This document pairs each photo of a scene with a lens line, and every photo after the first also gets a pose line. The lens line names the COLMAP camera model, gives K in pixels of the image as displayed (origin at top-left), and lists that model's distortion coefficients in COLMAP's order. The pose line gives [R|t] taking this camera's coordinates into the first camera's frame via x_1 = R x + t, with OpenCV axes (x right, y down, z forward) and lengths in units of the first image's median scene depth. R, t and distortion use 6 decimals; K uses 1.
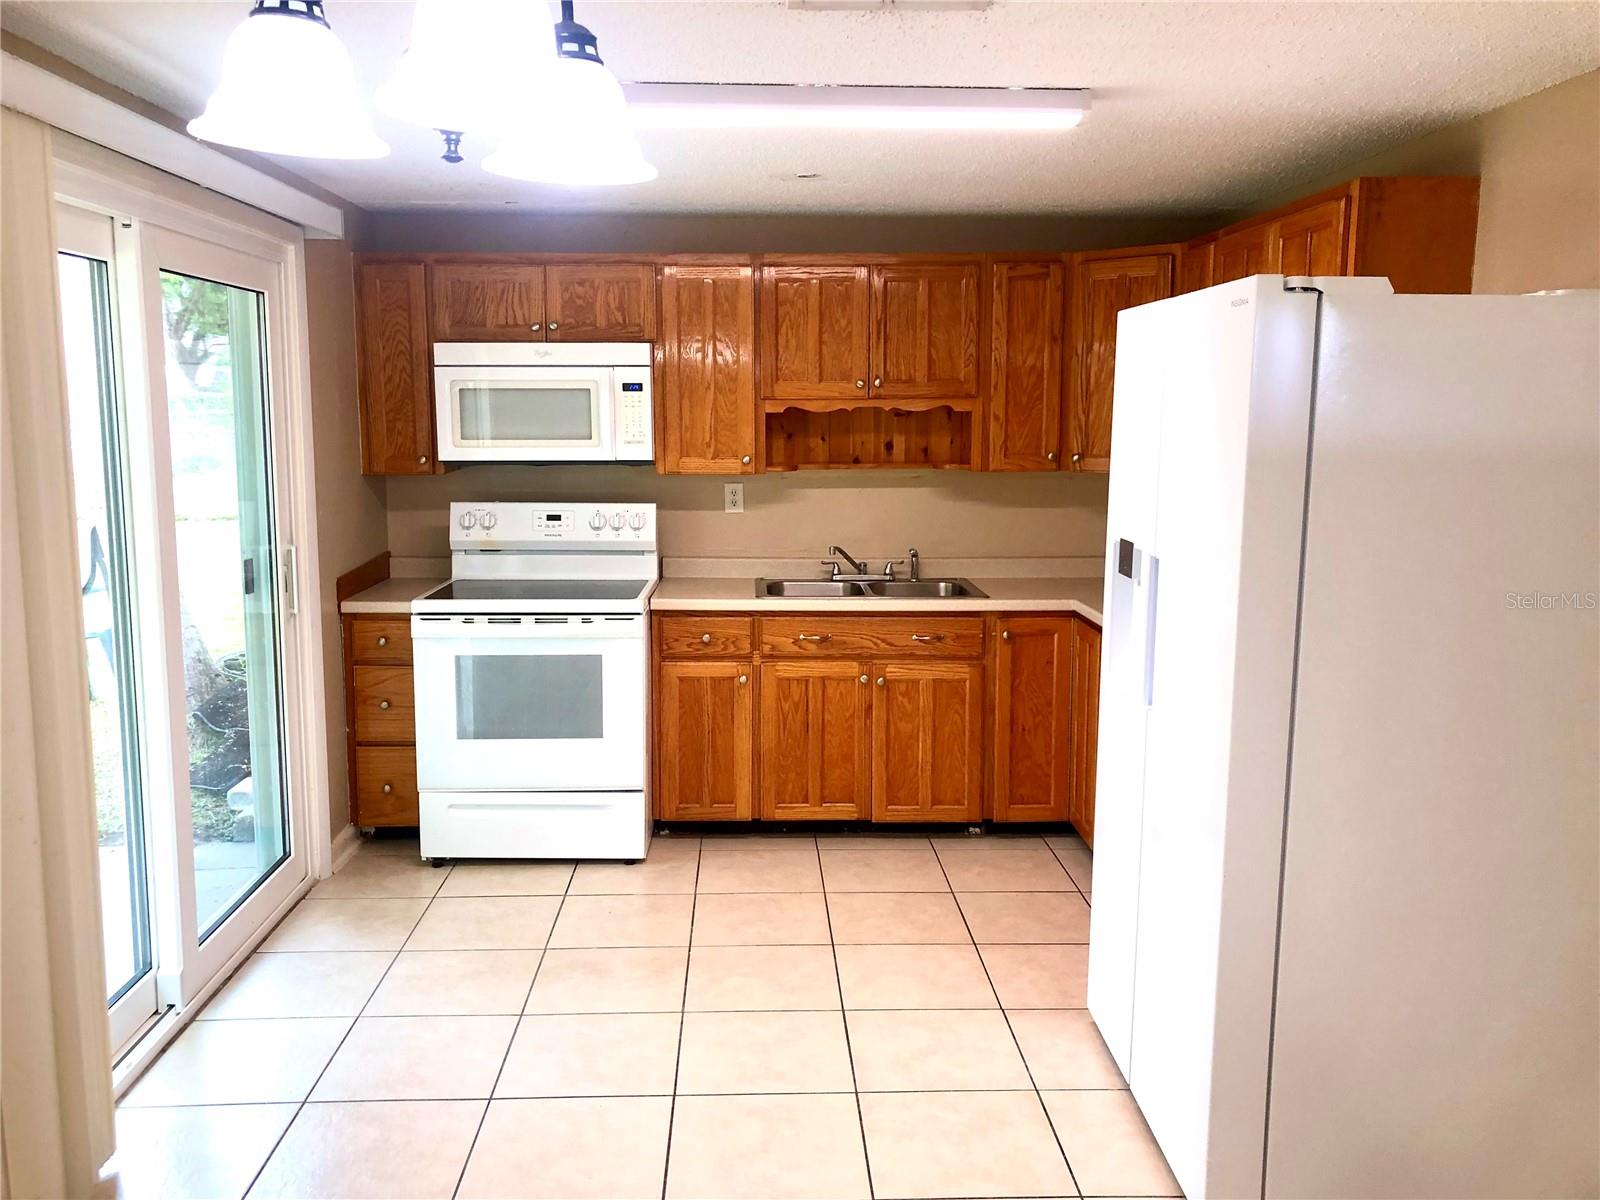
lens RADIAL K [[1328.7, 0, 800.0], [0, 1328.7, 600.0], [0, 0, 1]] dist [0.080935, -0.107088]
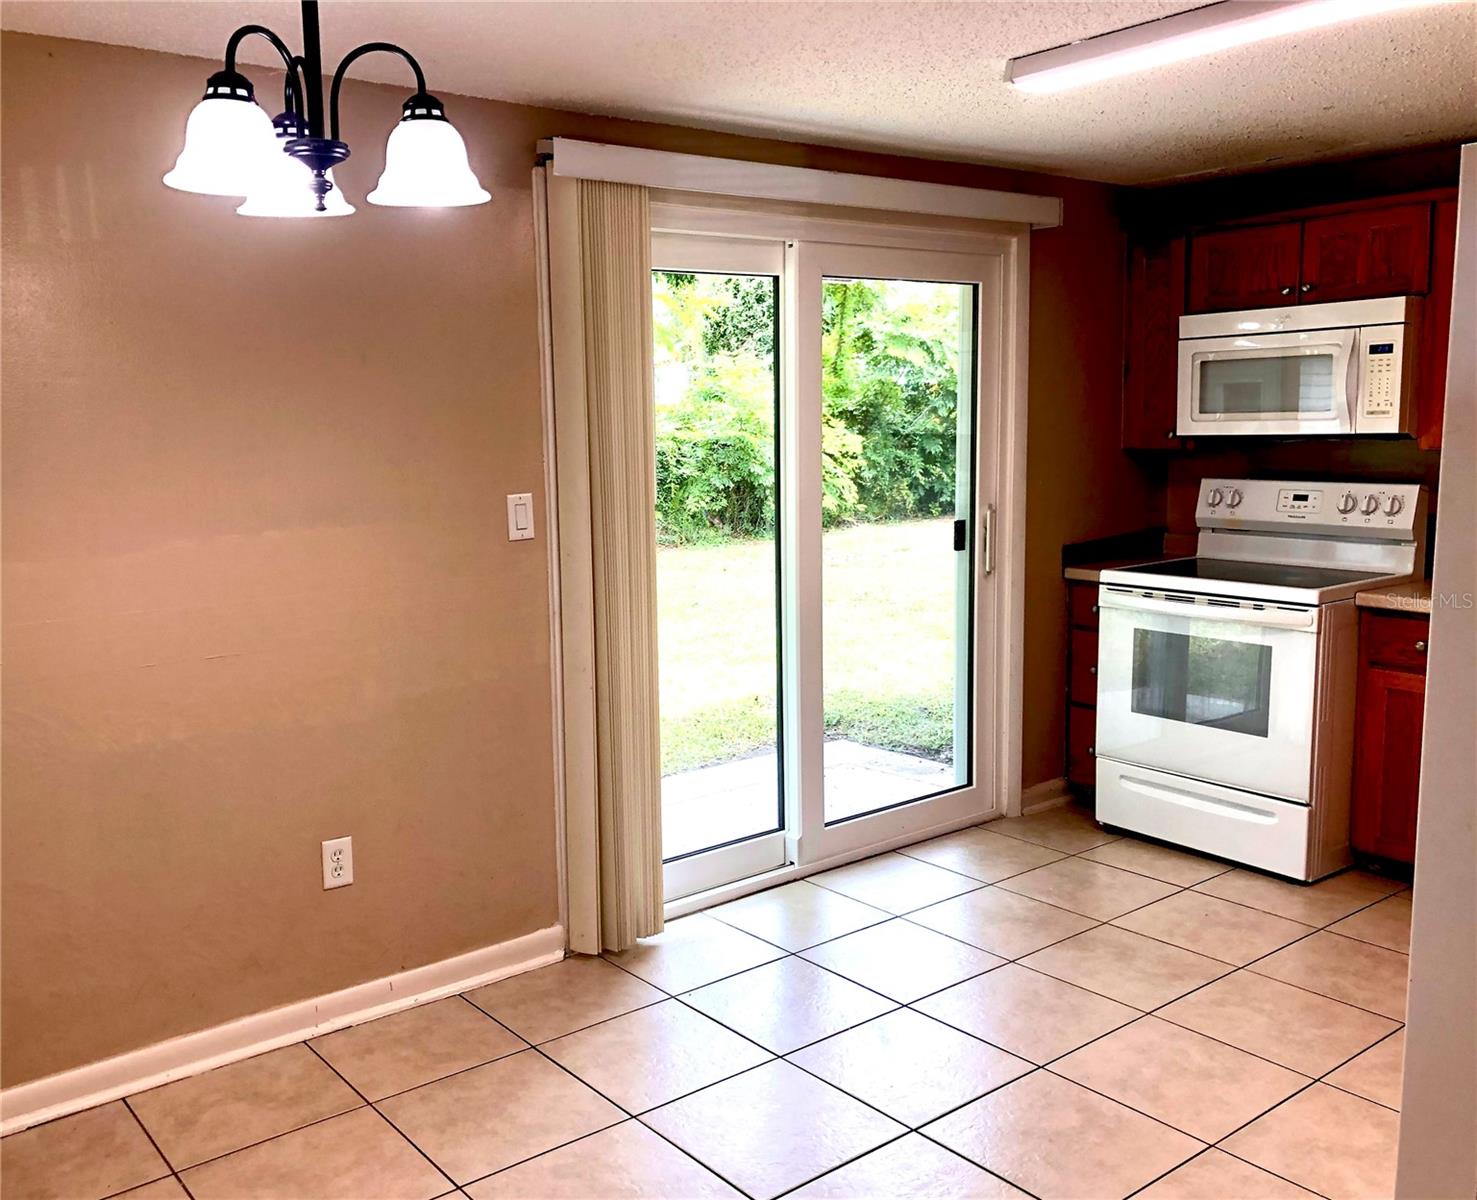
lens RADIAL K [[1408.2, 0, 737.0], [0, 1408.2, 618.9], [0, 0, 1]] dist [0.023443, 0.001922]
pose [[0.570567, 0.103752, -0.814671, 0.415099], [-0.095895, 0.993619, 0.059380, 0.000227], [0.815633, 0.044243, 0.576875, 0.138124]]
